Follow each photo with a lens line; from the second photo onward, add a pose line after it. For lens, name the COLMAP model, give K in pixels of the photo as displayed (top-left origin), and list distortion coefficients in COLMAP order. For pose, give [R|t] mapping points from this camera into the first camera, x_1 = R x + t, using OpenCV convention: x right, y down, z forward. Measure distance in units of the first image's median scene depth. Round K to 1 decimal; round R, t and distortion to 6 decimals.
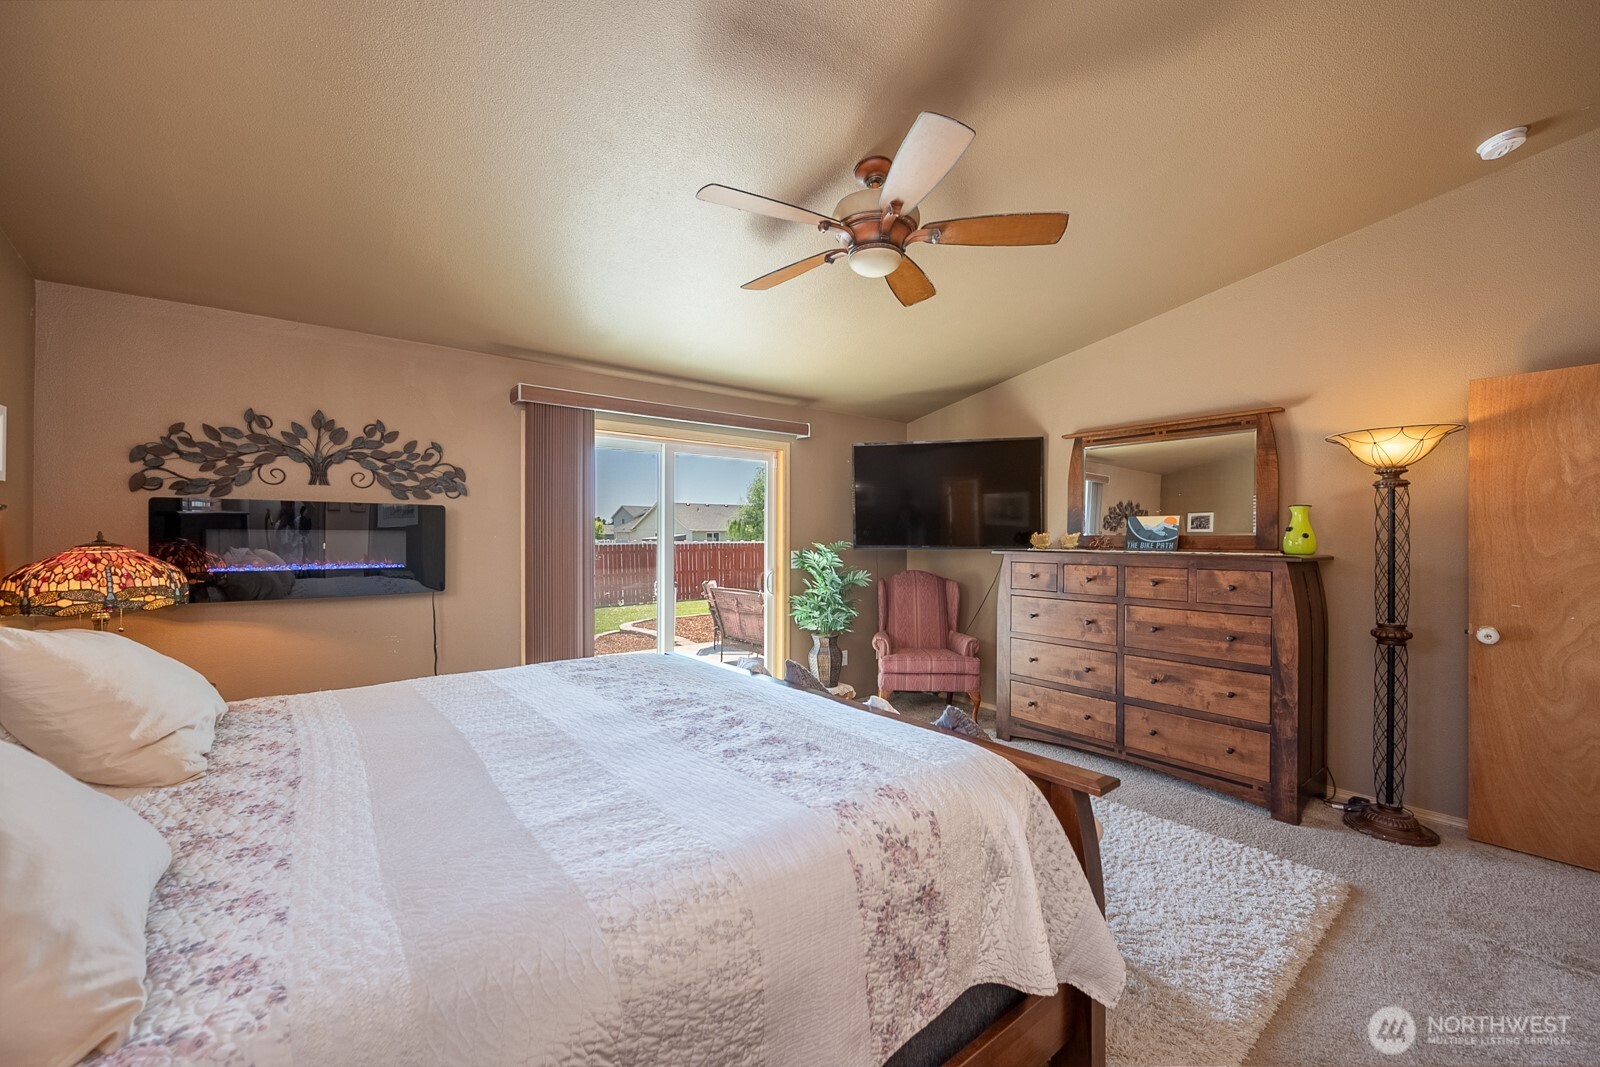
lens RADIAL K [[628.6, 0, 801.1], [0, 628.6, 535.7], [0, 0, 1]] dist [-0.002175, -0.000468]
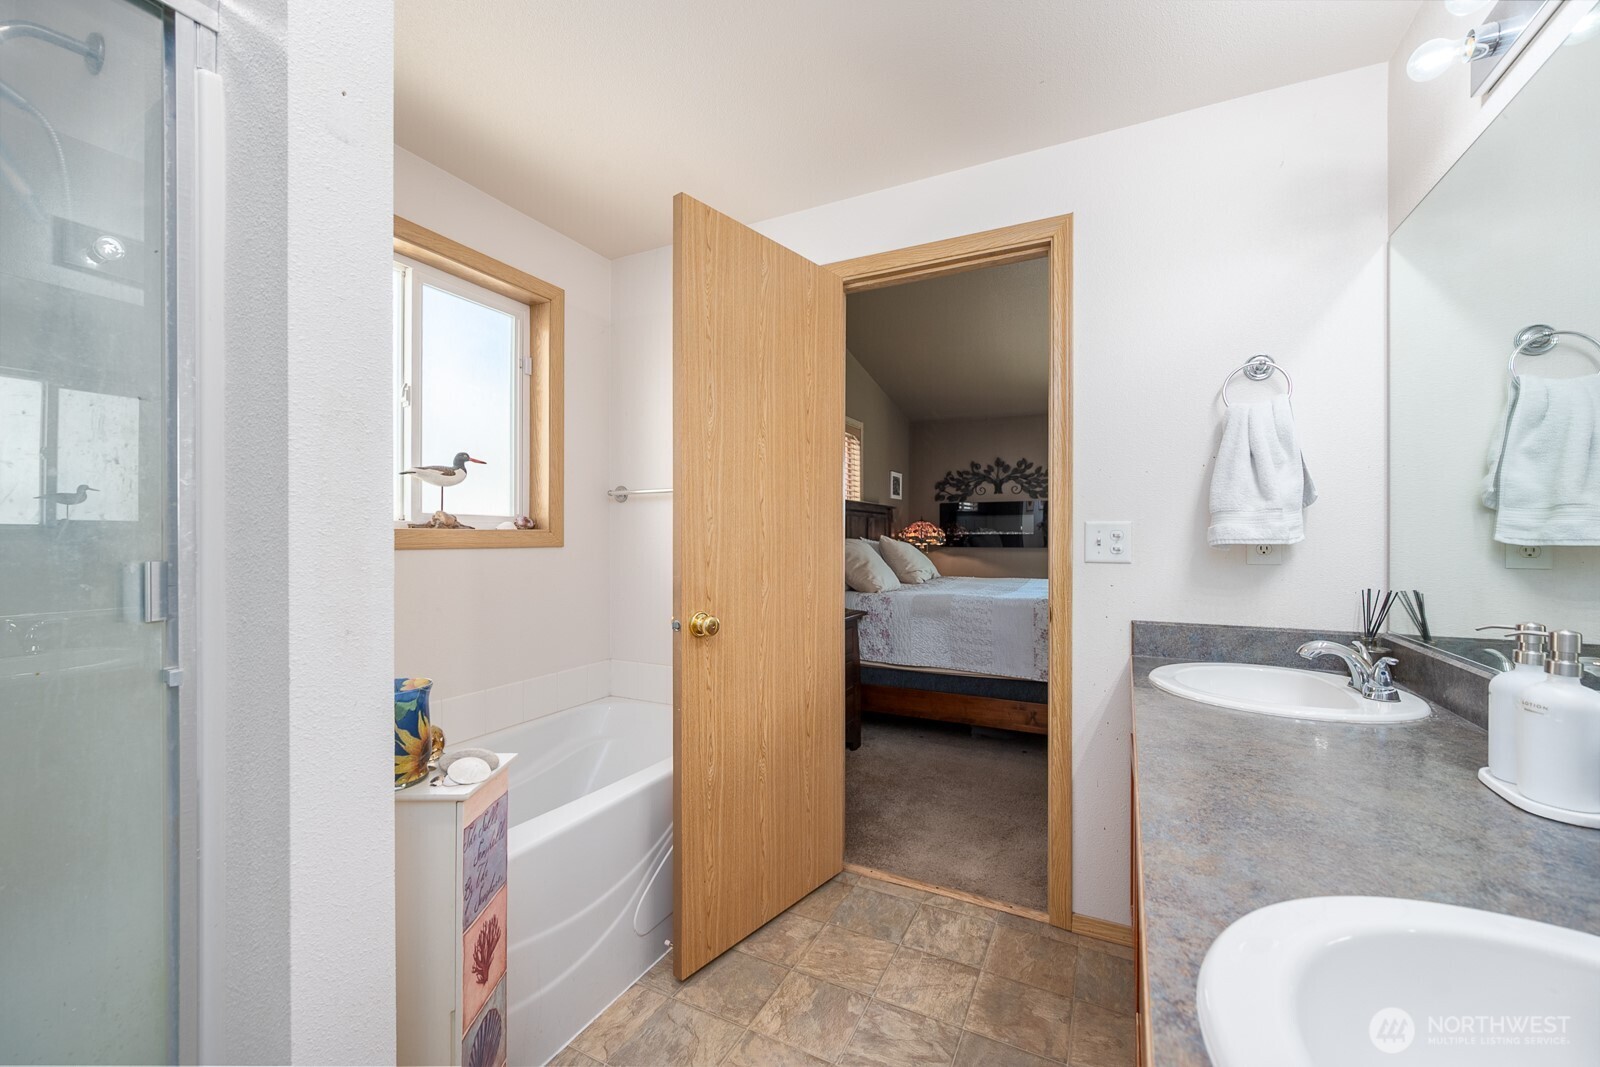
lens RADIAL K [[628.6, 0, 801.1], [0, 628.6, 535.7], [0, 0, 1]] dist [-0.002175, -0.000468]
pose [[0.405021, 0.000445, -0.914307, 0.873701], [0.001166, 0.999999, 0.001003, 0.055510], [0.914307, -0.001472, 0.405020, -0.438402]]
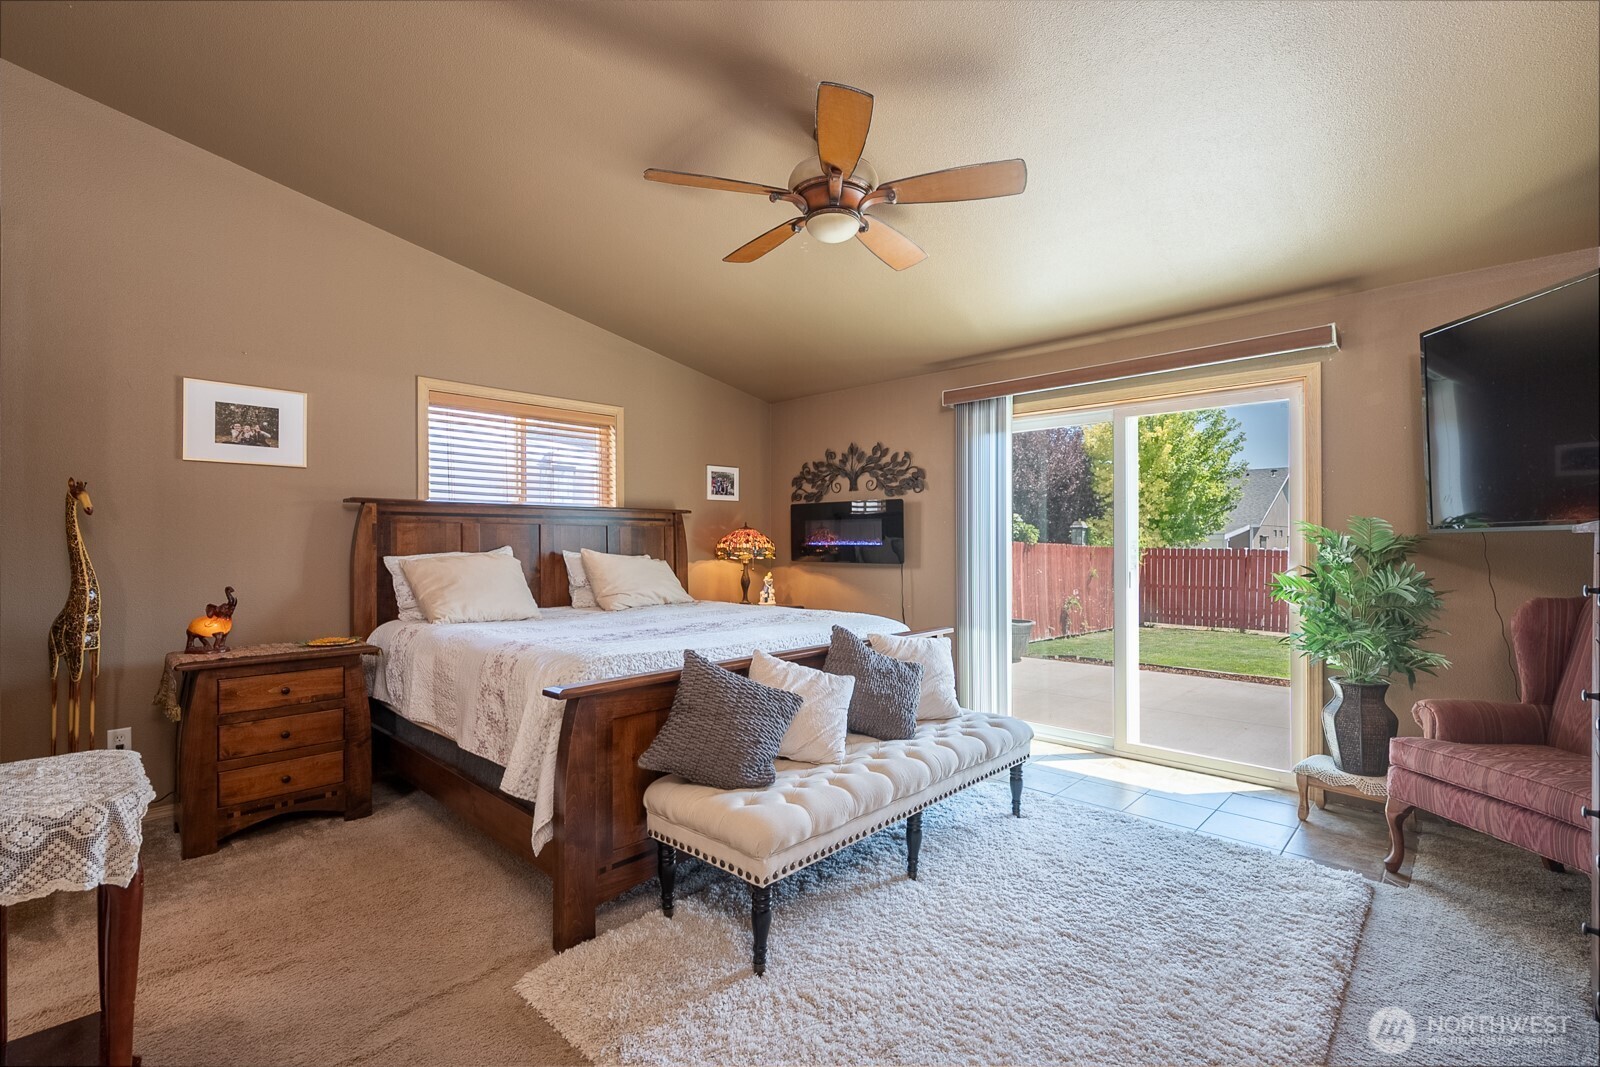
lens RADIAL K [[718.7, 0, 801.7], [0, 718.7, 539.2], [0, 0, 1]] dist [0.000351, 0.000002]
pose [[0.119921, -0.003642, -0.992777, 0.994470], [0.000508, 0.999993, -0.003607, 0.045719], [0.992783, -0.000072, 0.119922, 0.669978]]
